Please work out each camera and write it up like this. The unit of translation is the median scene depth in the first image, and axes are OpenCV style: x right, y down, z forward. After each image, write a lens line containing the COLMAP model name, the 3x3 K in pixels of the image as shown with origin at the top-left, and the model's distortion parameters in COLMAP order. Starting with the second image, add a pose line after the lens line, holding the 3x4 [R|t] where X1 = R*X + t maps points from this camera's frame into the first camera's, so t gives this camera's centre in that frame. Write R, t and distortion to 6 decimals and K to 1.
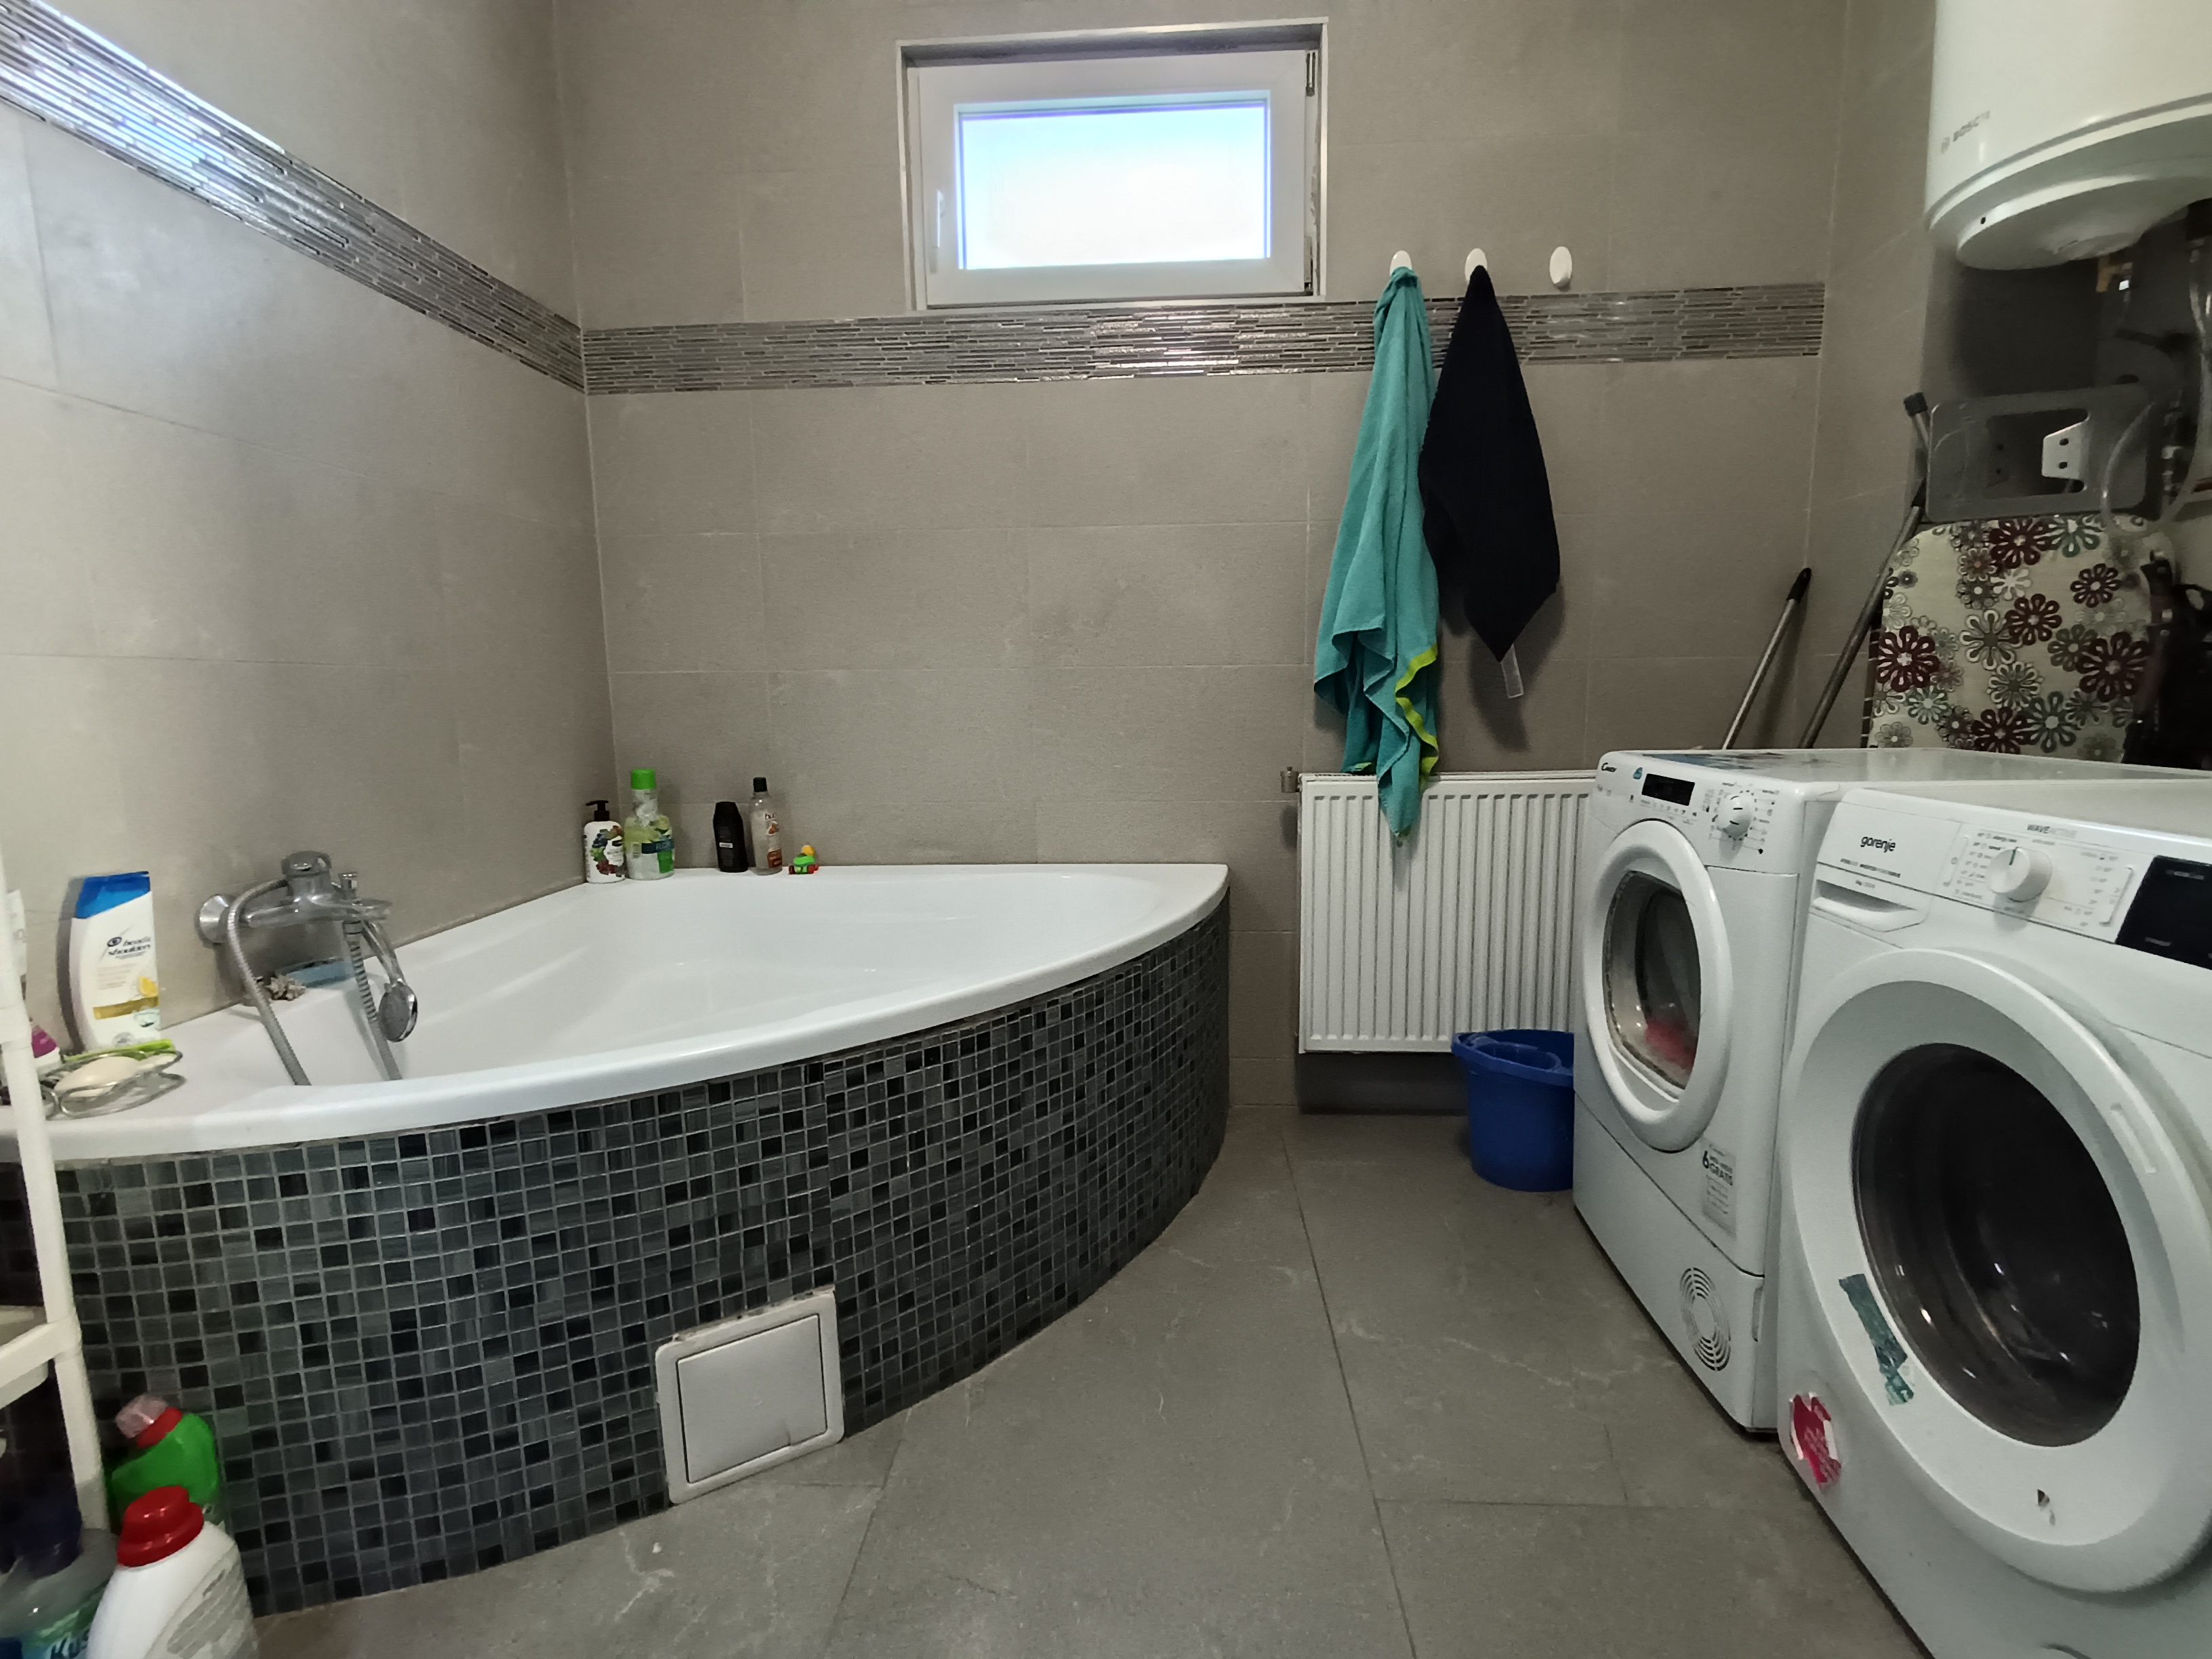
lens RADIAL K [[1020.6, 0, 1096.5], [0, 1020.6, 837.0], [0, 0, 1]] dist [-0.001817, -0.000875]
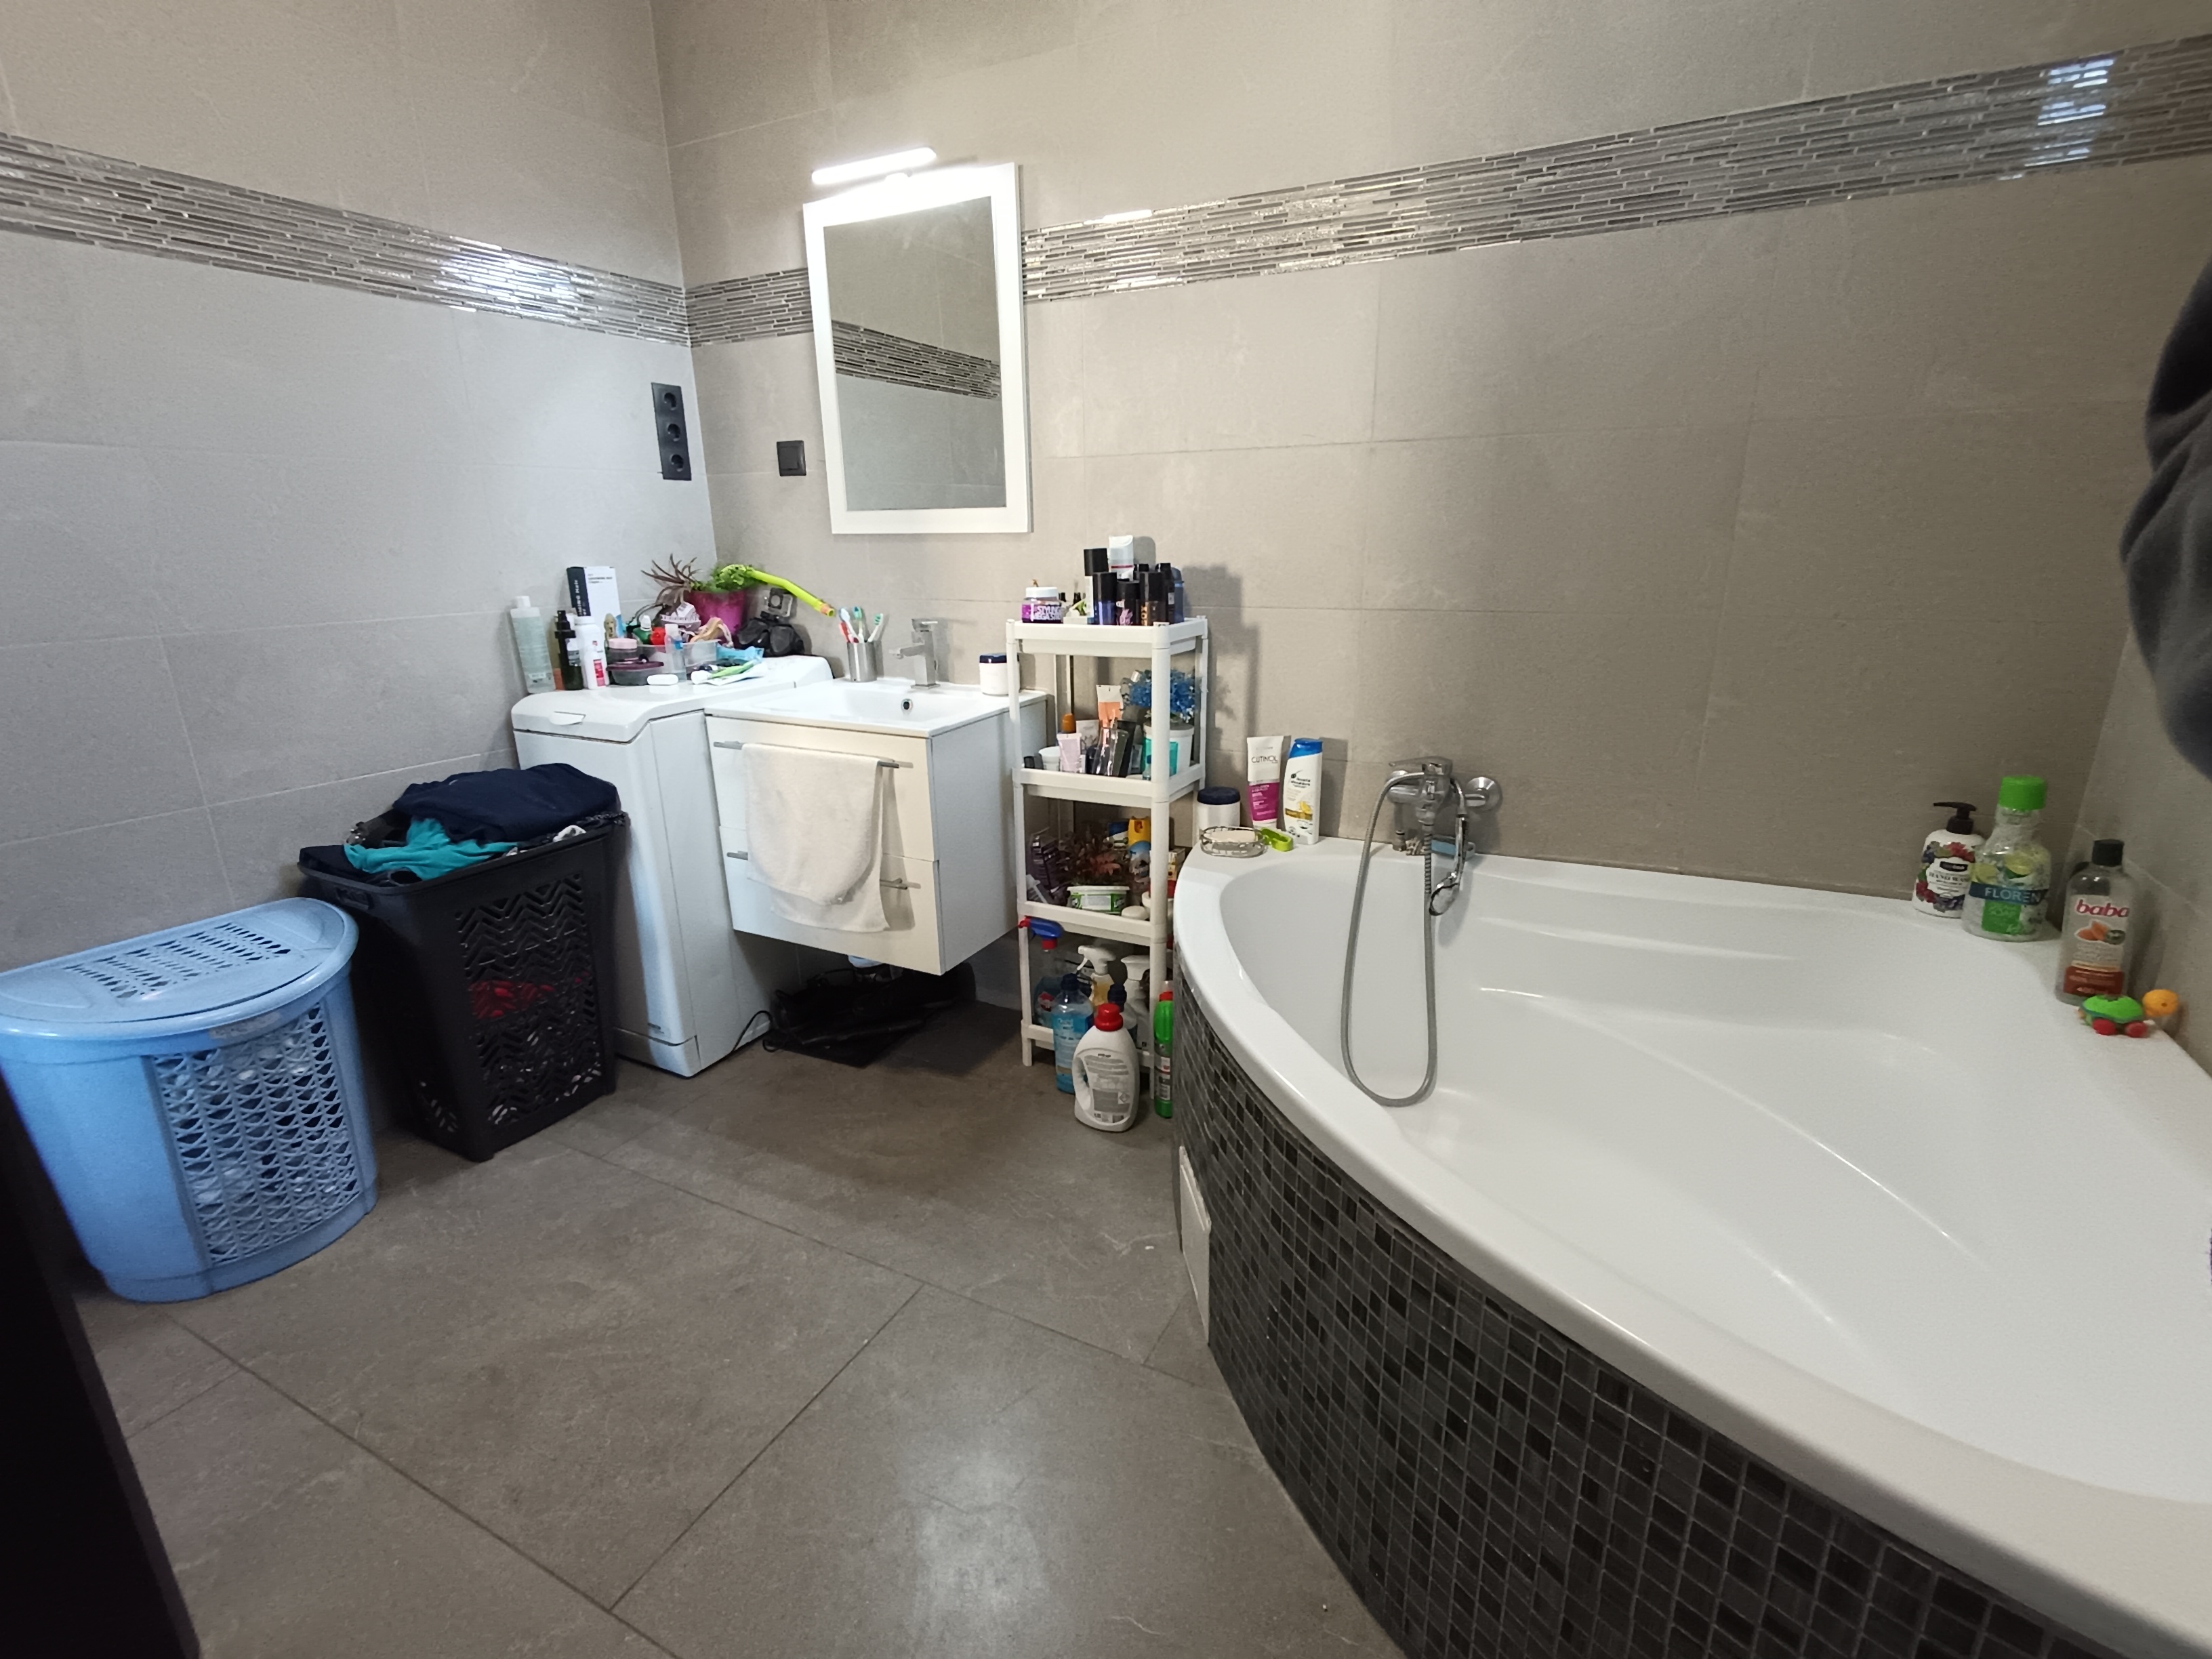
lens RADIAL K [[1020.6, 0, 1096.5], [0, 1020.6, 837.0], [0, 0, 1]] dist [-0.001817, -0.000875]
pose [[-0.401151, 0.281392, -0.871720, 0.428939], [-0.106820, 0.930784, 0.349614, -0.219759], [0.909762, 0.233365, -0.343327, 0.765310]]
